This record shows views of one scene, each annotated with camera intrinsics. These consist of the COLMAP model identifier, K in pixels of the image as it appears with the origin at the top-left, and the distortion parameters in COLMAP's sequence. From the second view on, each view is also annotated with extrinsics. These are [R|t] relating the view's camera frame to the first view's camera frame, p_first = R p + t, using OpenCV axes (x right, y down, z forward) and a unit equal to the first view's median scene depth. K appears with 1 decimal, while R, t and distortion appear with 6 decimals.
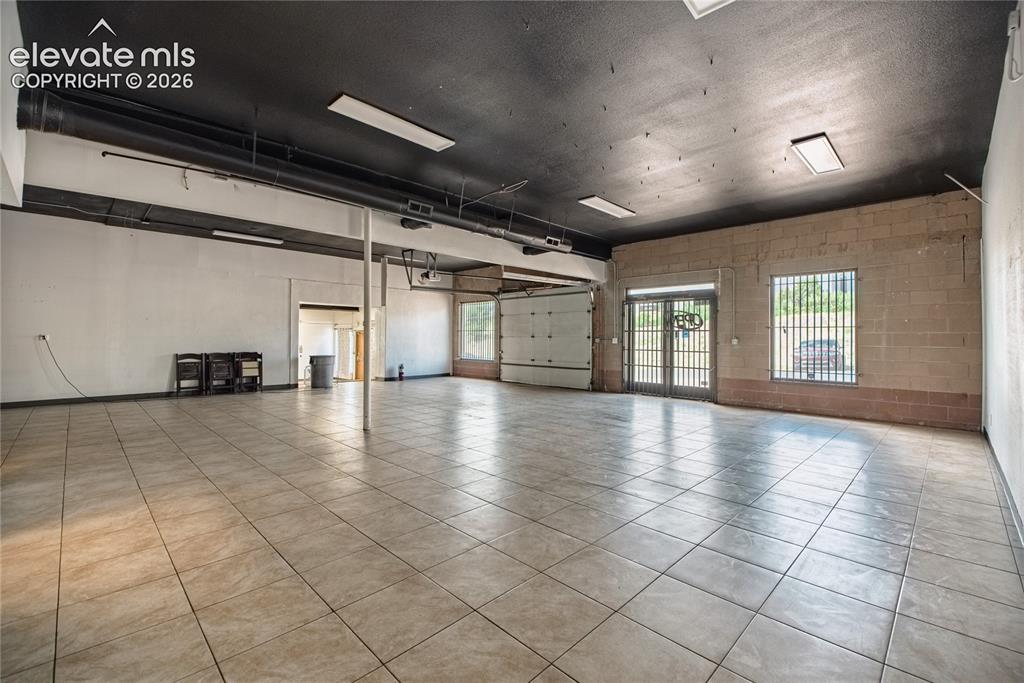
lens RADIAL K [[438.8, 0, 512.8], [0, 438.8, 334.1], [0, 0, 1]] dist [0.015448, -0.000913]
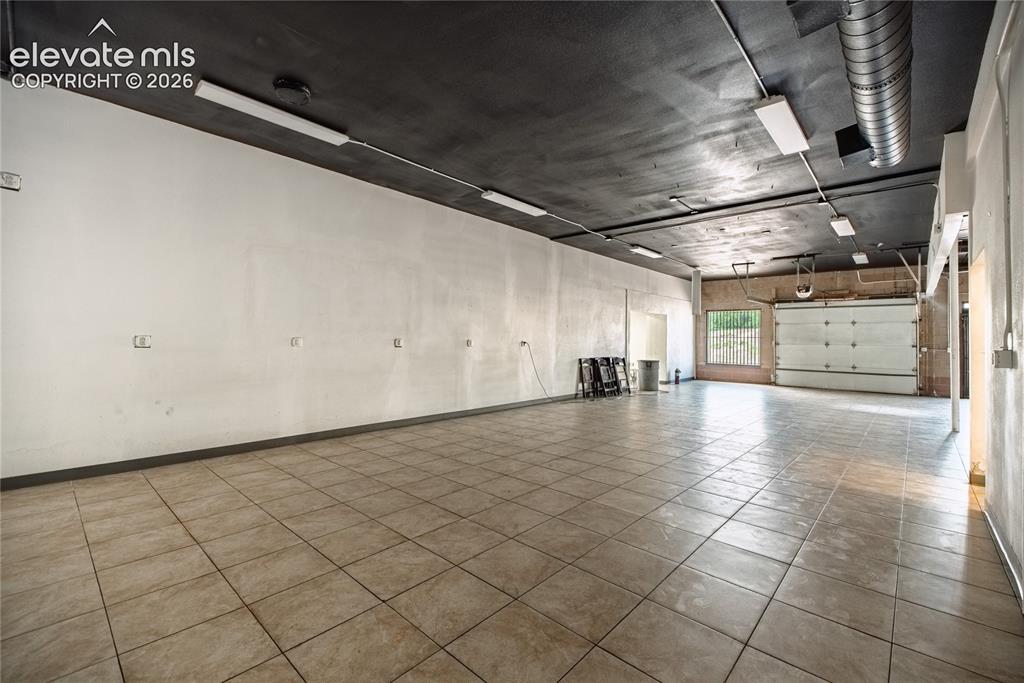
lens RADIAL K [[438.8, 0, 500.8], [0, 438.8, 328.7], [0, 0, 1]] dist [0.015448, -0.000913]
pose [[0.999233, 0.010437, 0.037734, -0.932206], [-0.010025, 0.999888, -0.011105, -0.014872], [-0.037845, 0.010719, 0.999226, -0.063095]]
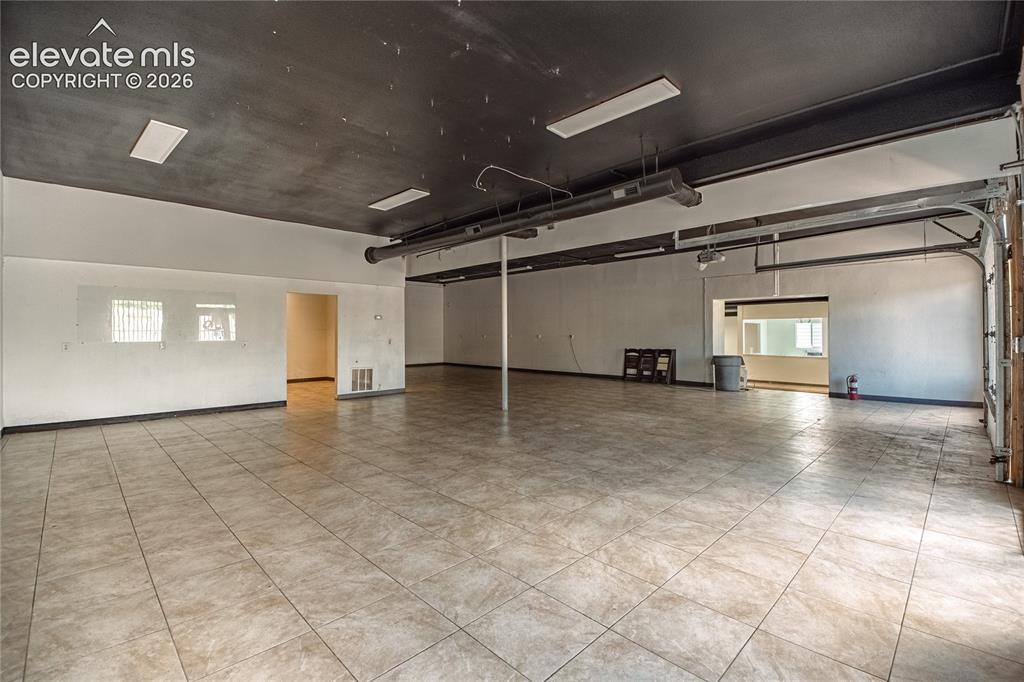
lens RADIAL K [[438.8, 0, 513.7], [0, 438.8, 337.1], [0, 0, 1]] dist [0.015448, -0.000913]
pose [[0.001654, 0.001872, -0.999997, 0.547639], [0.012546, 0.999920, 0.001892, 0.002010], [0.999920, -0.012549, 0.001630, 0.615496]]
